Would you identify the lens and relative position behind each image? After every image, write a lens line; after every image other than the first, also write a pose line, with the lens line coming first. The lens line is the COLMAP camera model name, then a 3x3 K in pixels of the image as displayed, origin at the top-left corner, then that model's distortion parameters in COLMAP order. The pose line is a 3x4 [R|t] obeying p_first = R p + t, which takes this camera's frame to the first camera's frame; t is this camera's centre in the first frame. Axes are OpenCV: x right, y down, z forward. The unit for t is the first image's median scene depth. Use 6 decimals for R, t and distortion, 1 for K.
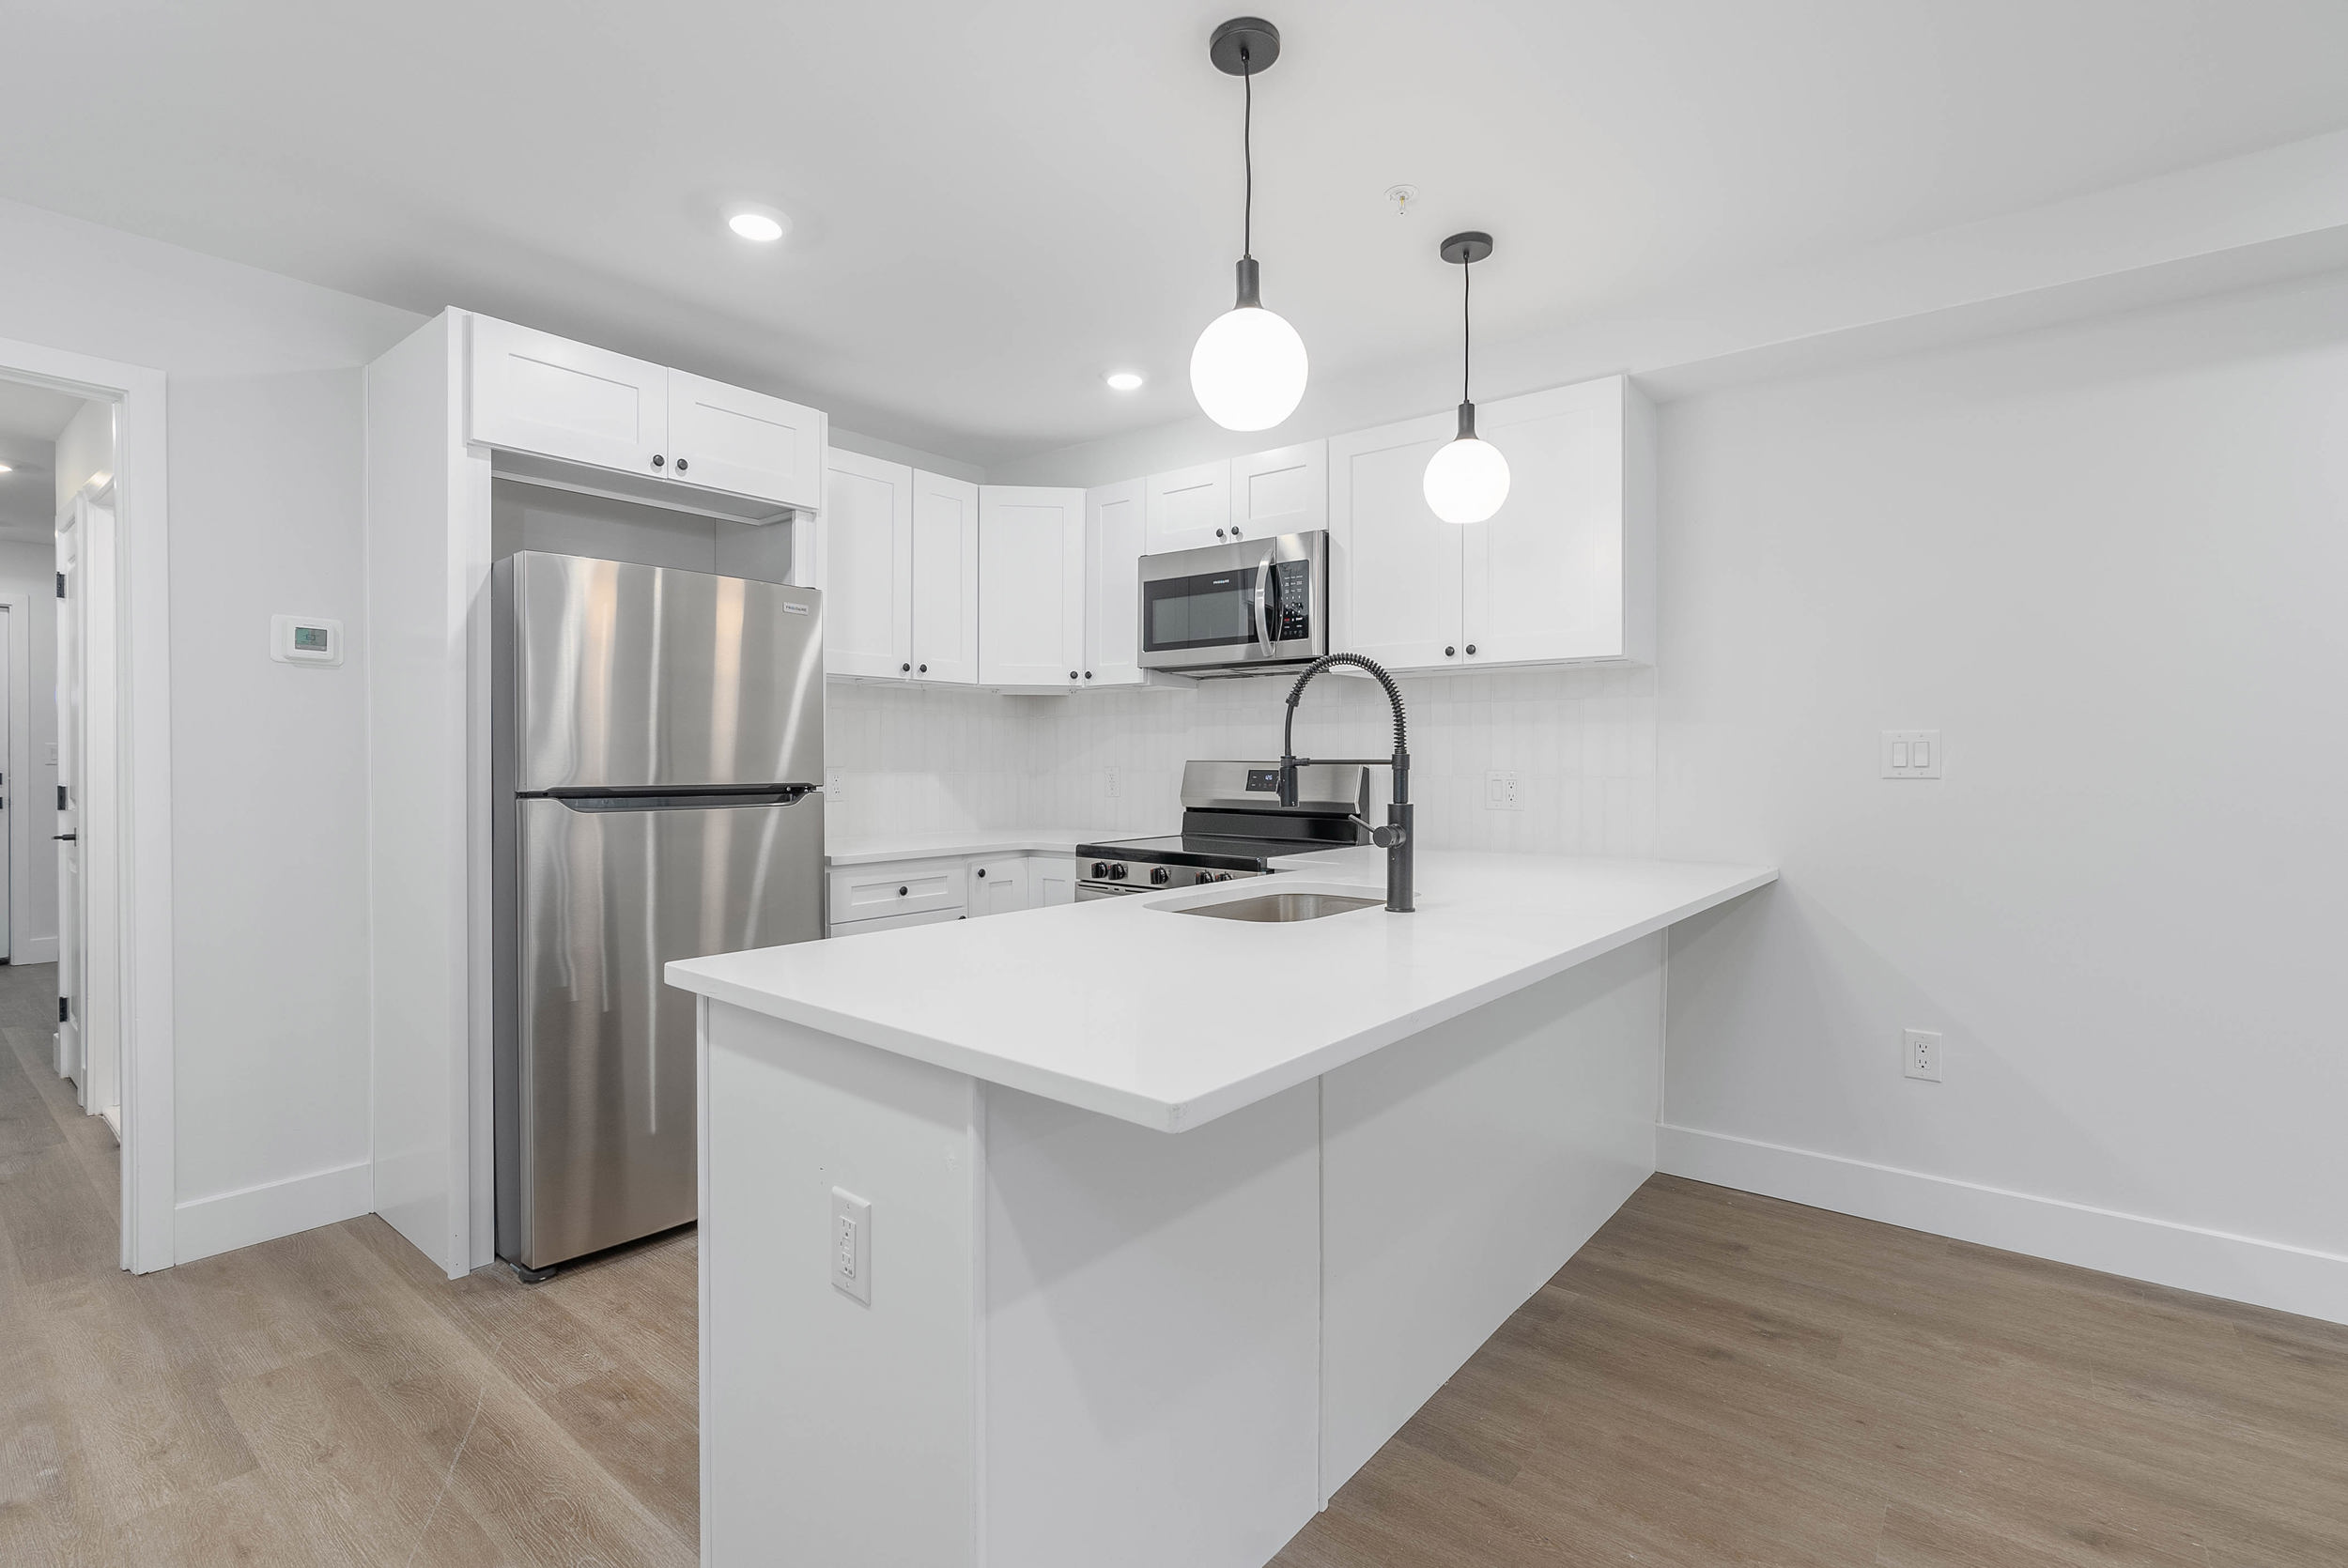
lens RADIAL K [[1054.5, 0, 1185.3], [0, 1054.5, 773.7], [0, 0, 1]] dist [-0.009271, 0.000039]
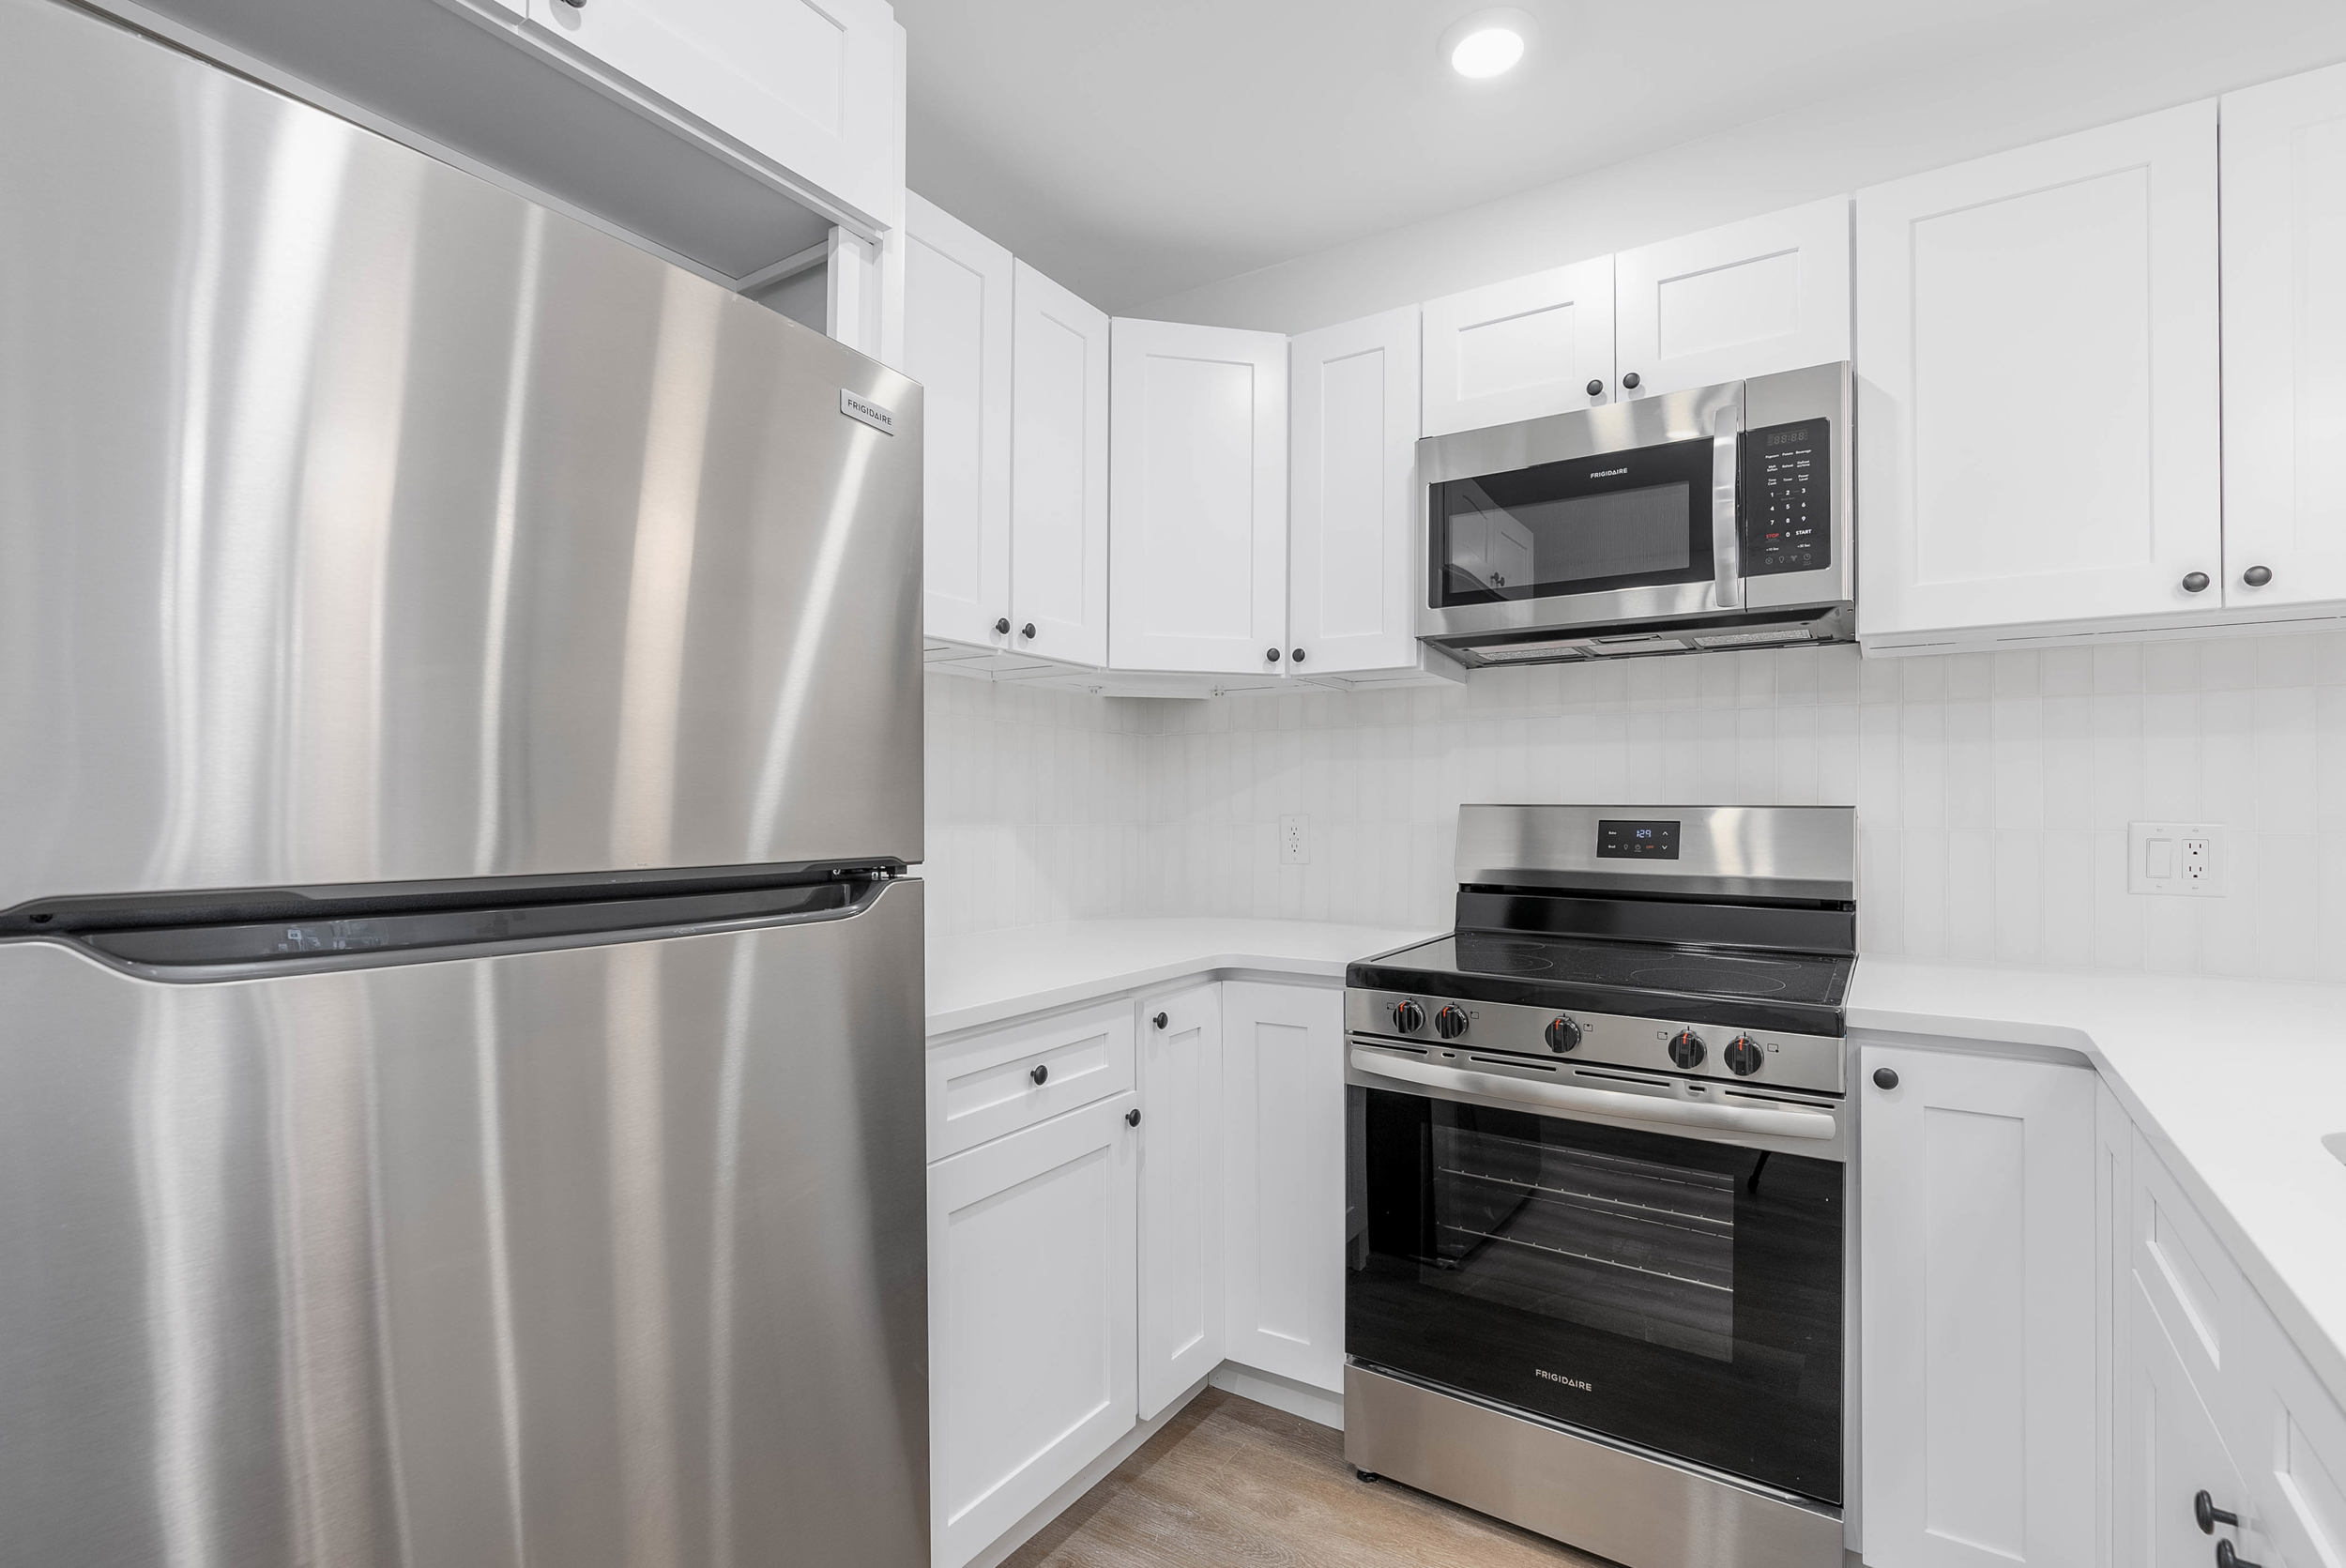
lens RADIAL K [[1073.2, 0, 1174.7], [0, 1073.2, 801.9], [0, 0, 1]] dist [-0.014042, -0.000071]
pose [[0.995309, 0.000613, 0.096741, -0.239348], [0.001165, 0.999831, -0.018322, -0.003379], [-0.096736, 0.018349, 0.995141, 0.475918]]
